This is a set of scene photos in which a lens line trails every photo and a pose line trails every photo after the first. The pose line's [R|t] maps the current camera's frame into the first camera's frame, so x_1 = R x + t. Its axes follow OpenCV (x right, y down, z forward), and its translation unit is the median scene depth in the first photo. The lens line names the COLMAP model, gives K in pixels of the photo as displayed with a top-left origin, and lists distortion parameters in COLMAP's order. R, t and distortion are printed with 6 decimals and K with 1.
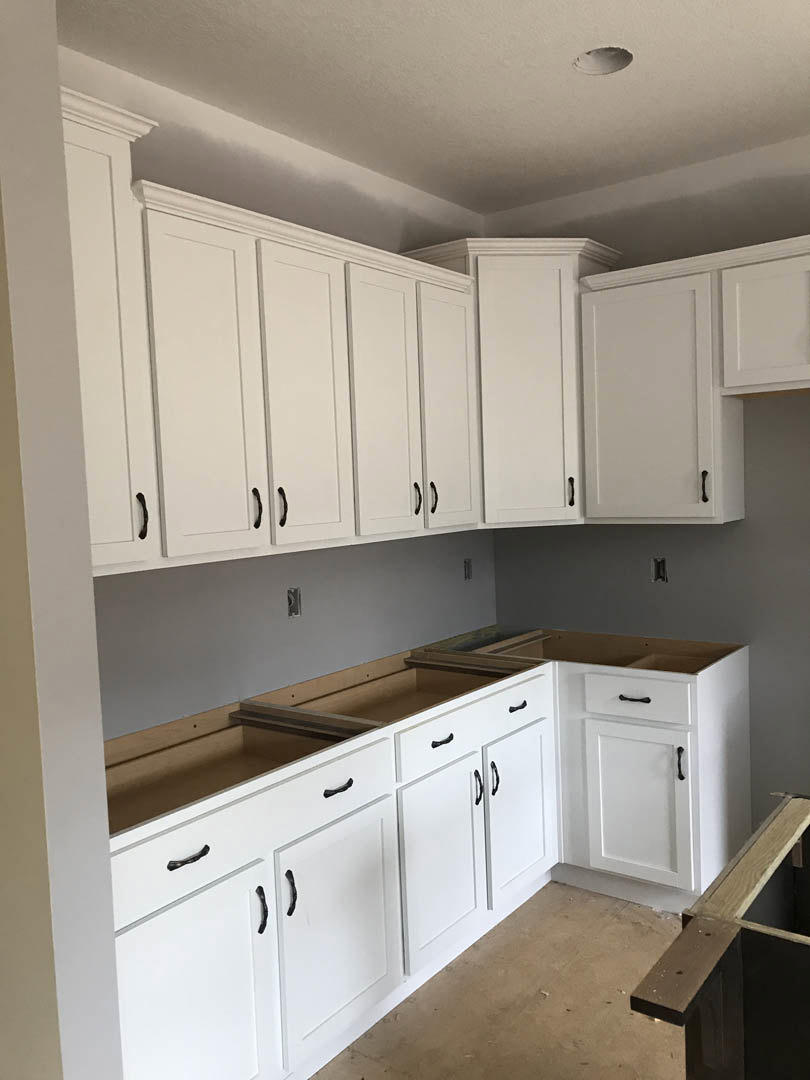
lens RADIAL K [[884.6, 0, 405.0], [0, 884.6, 540.0], [0, 0, 1]] dist [0.113997, -0.233469]
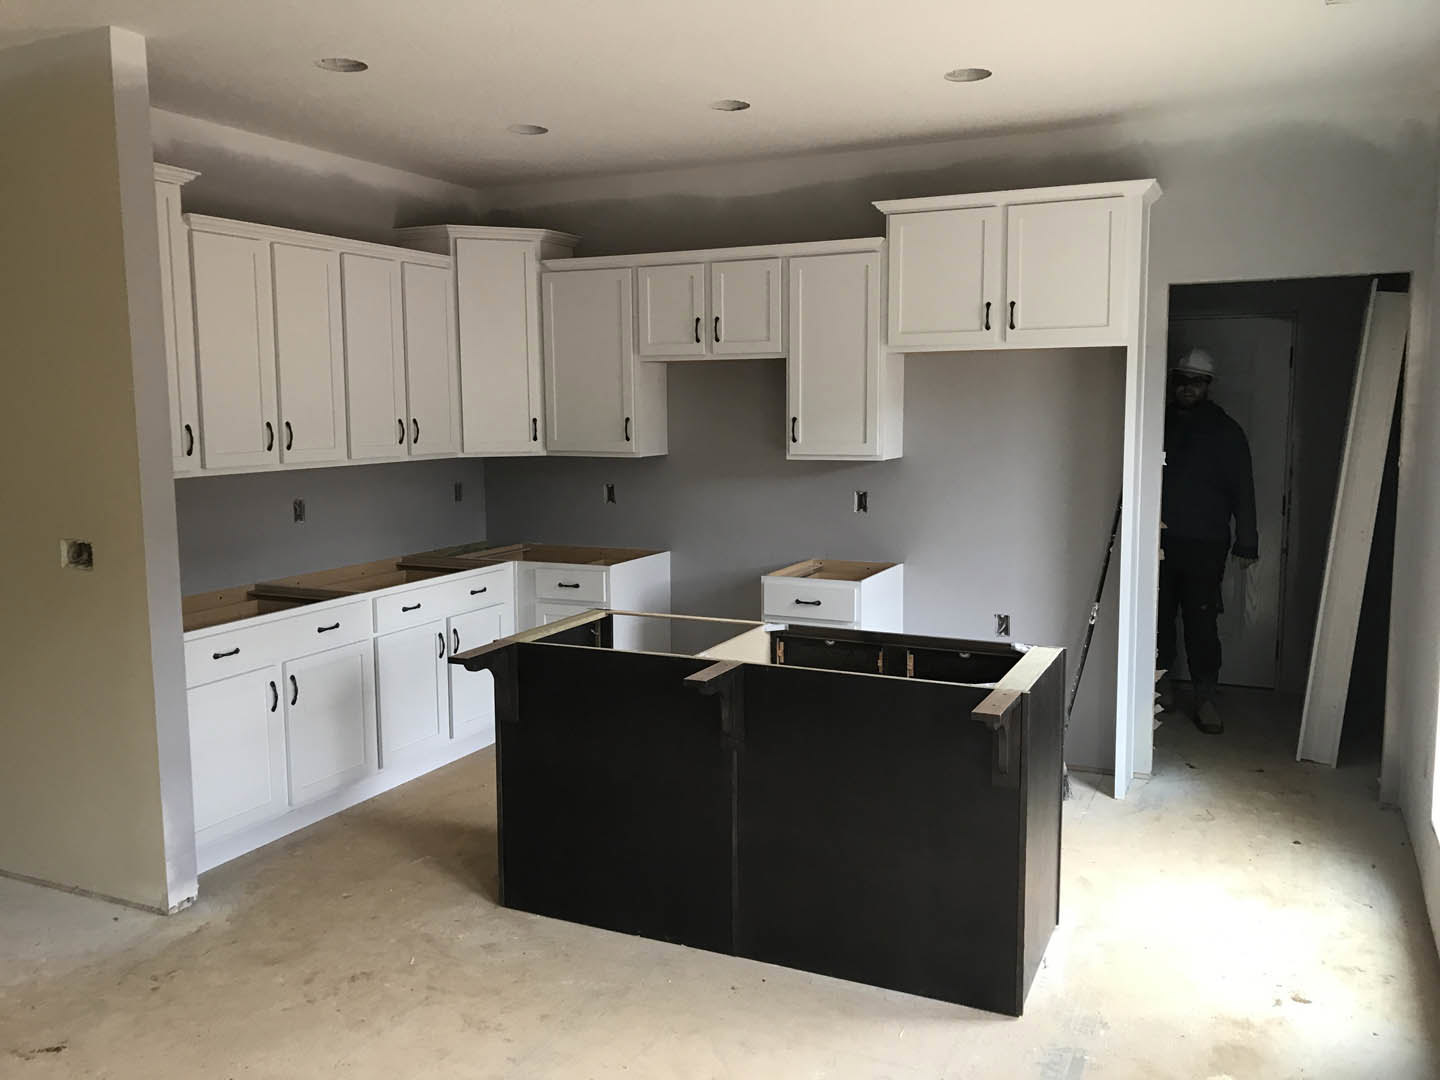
lens RADIAL K [[1179.5, 0, 720.8], [0, 1179.5, 527.4], [0, 0, 1]] dist [0.113997, -0.233469]
pose [[0.978831, 0.010018, 0.204424, 0.118177], [-0.017914, 0.999162, 0.036811, 0.020417], [-0.203884, -0.039694, 0.978190, -0.800824]]
